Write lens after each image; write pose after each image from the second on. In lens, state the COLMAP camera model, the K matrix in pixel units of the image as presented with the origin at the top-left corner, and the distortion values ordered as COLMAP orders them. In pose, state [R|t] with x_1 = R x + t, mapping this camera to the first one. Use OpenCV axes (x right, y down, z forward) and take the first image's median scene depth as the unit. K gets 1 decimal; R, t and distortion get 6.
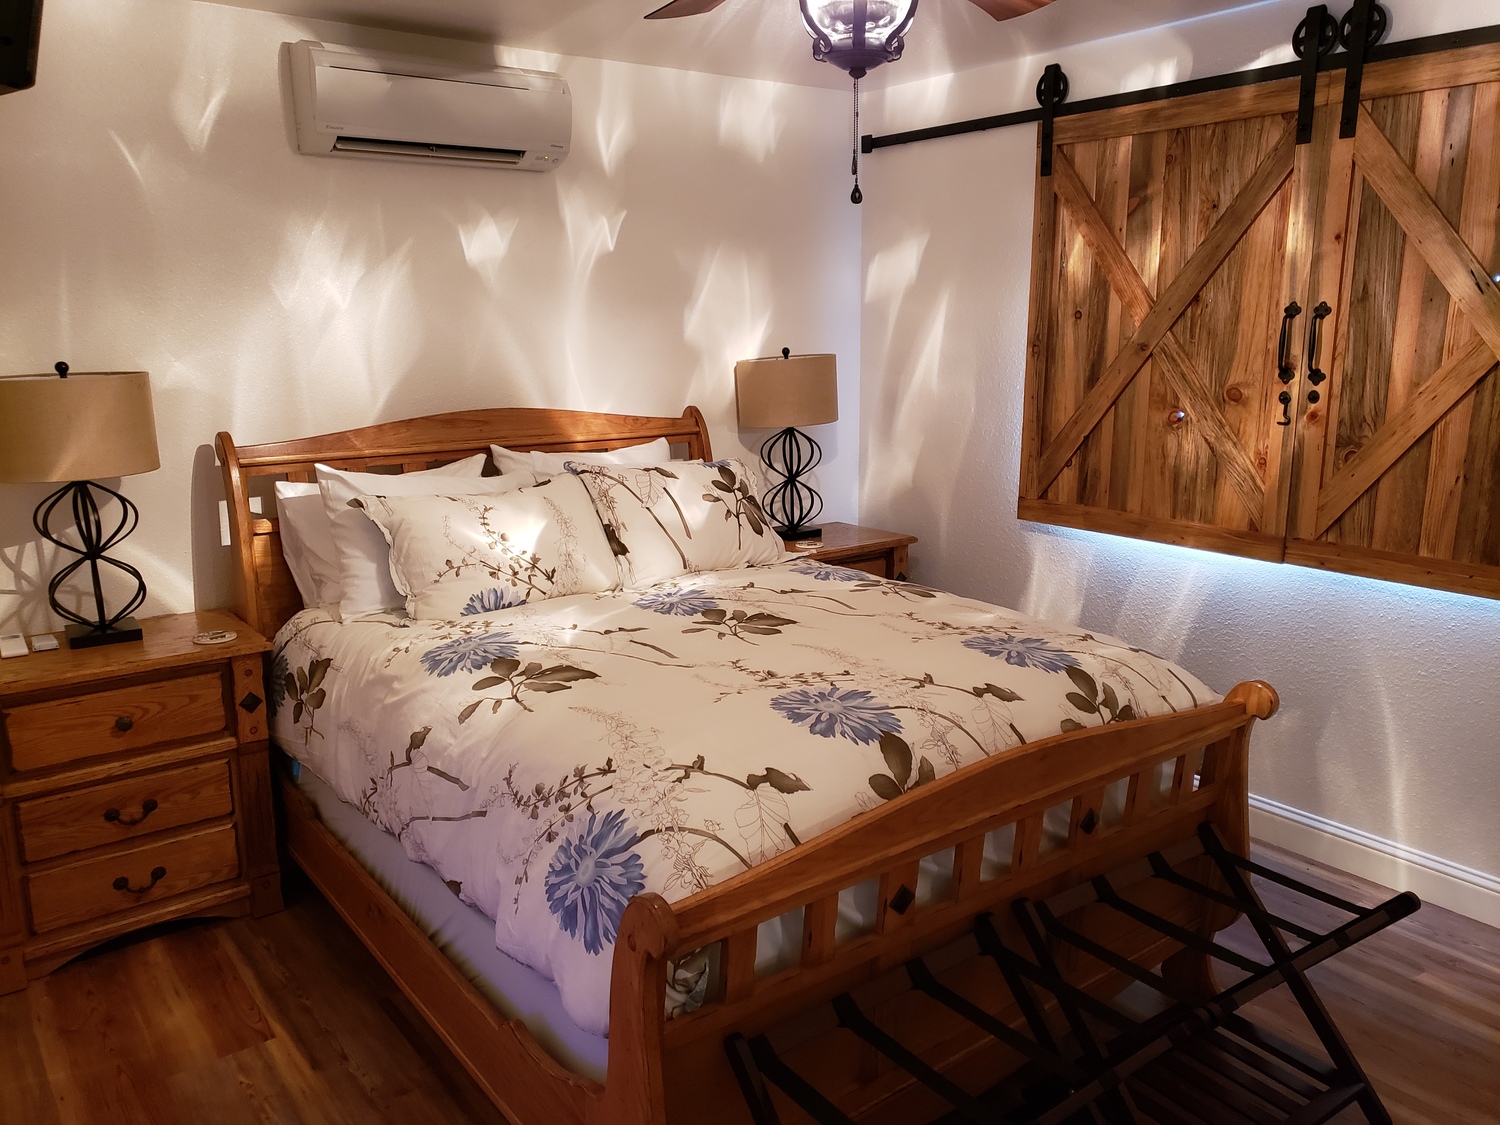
lens RADIAL K [[1171.4, 0, 748.4], [0, 1171.4, 552.5], [0, 0, 1]] dist [0.034622, 0.003163]
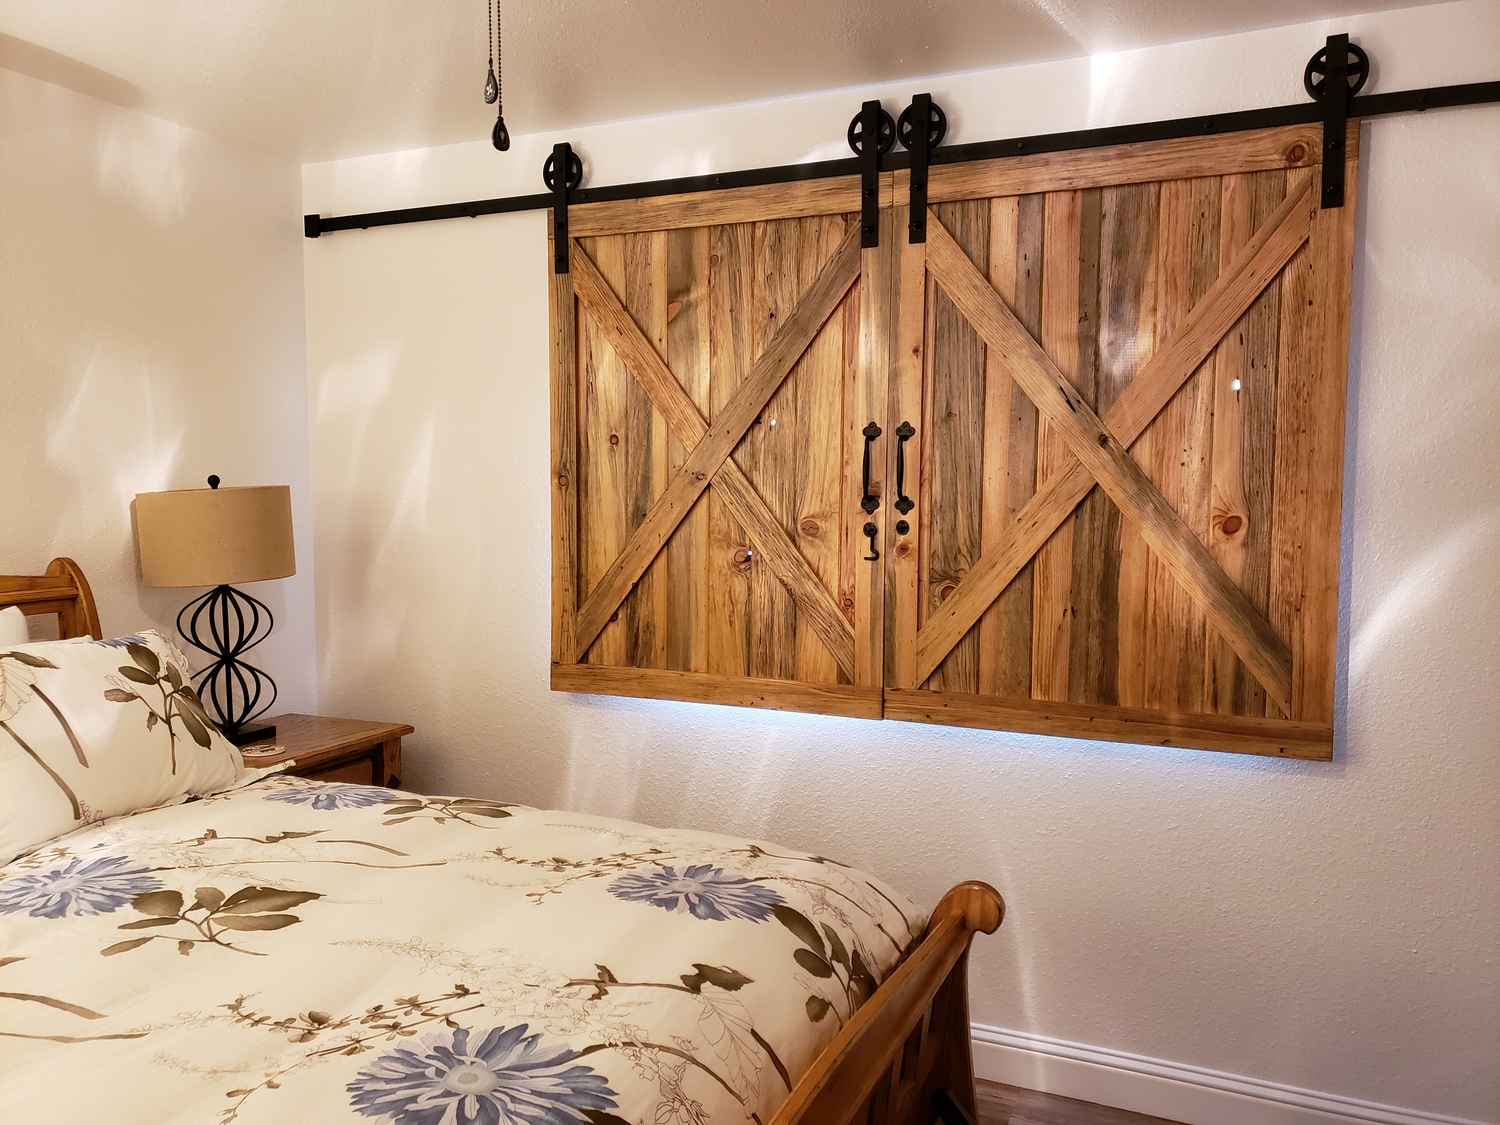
lens RADIAL K [[1171.4, 0, 746.0], [0, 1171.4, 566.8], [0, 0, 1]] dist [0.034622, 0.003163]
pose [[0.872383, -0.023873, 0.488239, -0.050794], [0.087589, 0.990276, -0.108084, -0.018665], [-0.480911, 0.137055, 0.865991, 0.305886]]
